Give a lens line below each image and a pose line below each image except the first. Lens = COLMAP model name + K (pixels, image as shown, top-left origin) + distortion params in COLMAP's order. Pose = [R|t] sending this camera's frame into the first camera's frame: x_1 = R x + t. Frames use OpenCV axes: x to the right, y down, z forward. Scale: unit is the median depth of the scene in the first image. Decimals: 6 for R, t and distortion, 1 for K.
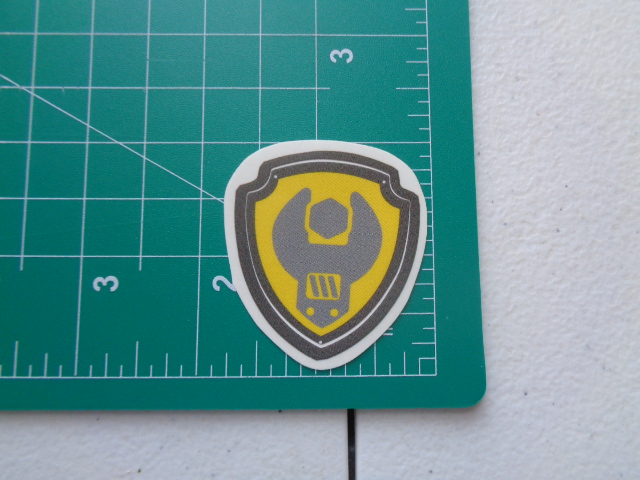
lens RADIAL K [[450.9, 0, 319.4], [0, 450.9, 242.7], [0, 0, 1]] dist [-0.012220, -0.001667]
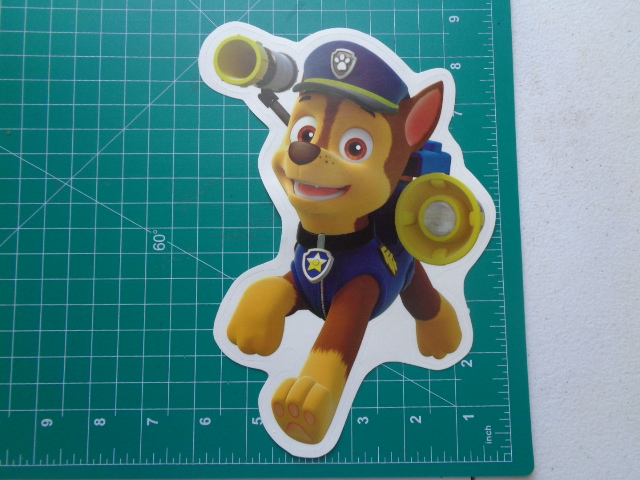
lens RADIAL K [[476.1, 0, 321.4], [0, 476.1, 239.7], [0, 0, 1]] dist [-0.018107, 0.003774]
pose [[0.999698, -0.007729, -0.023344, -0.595476], [0.007200, 0.999718, -0.022635, -0.726246], [0.023512, 0.022460, 0.999471, -1.335139]]
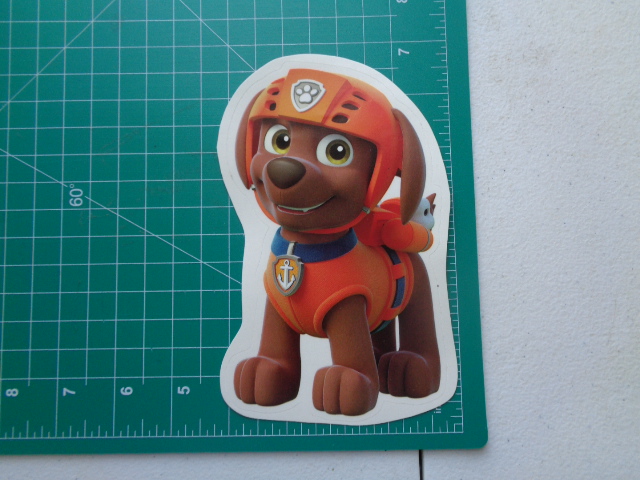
lens RADIAL K [[450.9, 0, 325.4], [0, 450.9, 241.7], [0, 0, 1]] dist [-0.012220, -0.001667]
pose [[0.999287, -0.018695, -0.032789, -0.265143], [0.018671, 0.999825, -0.001056, -0.549029], [0.032803, 0.000443, 0.999462, -0.999204]]
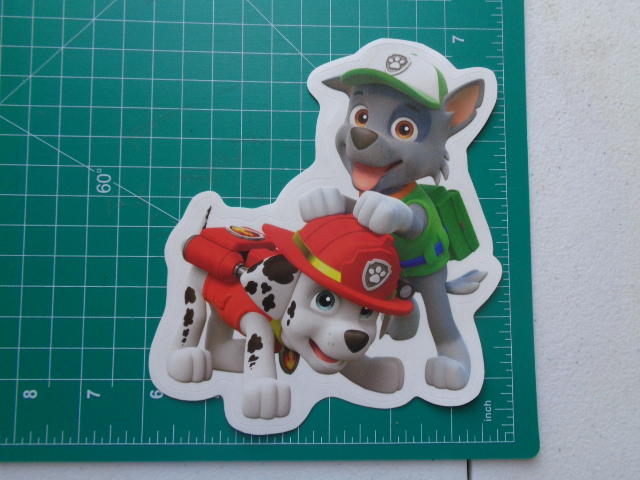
lens RADIAL K [[450.9, 0, 322.3], [0, 450.9, 246.4], [0, 0, 1]] dist [-0.012220, -0.001667]
pose [[0.999987, 0.004920, 0.001061, -0.544898], [-0.004928, 0.999960, 0.007526, -0.528763], [-0.001024, -0.007531, 0.999971, -0.878876]]
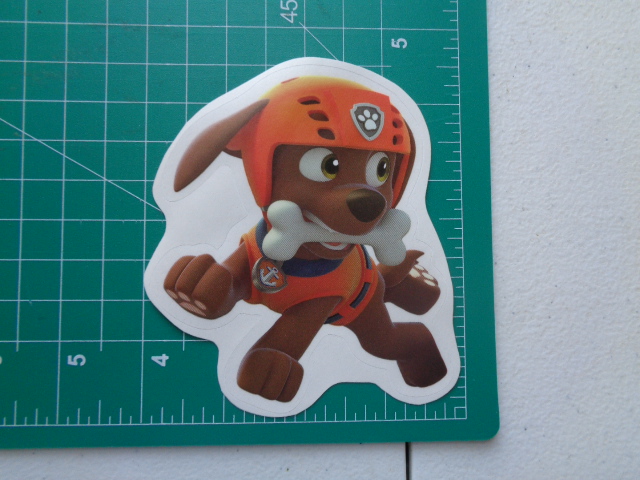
lens RADIAL K [[450.9, 0, 322.0], [0, 450.9, 240.9], [0, 0, 1]] dist [-0.012220, -0.001667]
pose [[0.999847, -0.000751, 0.017448, -0.230952], [0.000124, 0.999354, 0.035930, -0.329668], [-0.017463, -0.035922, 0.999202, -0.432954]]
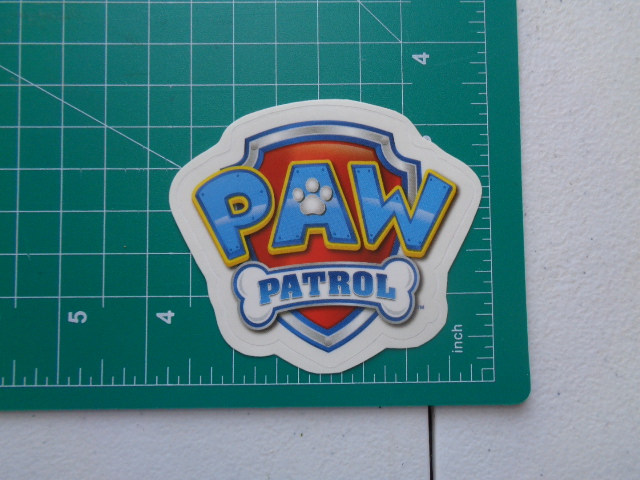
lens RADIAL K [[450.9, 0, 313.1], [0, 450.9, 246.1], [0, 0, 1]] dist [-0.012220, -0.001667]
pose [[0.999933, -0.006120, -0.009861, -0.264616], [0.006572, 0.998898, 0.046472, -0.175874], [0.009566, -0.046534, 0.998871, -0.338846]]
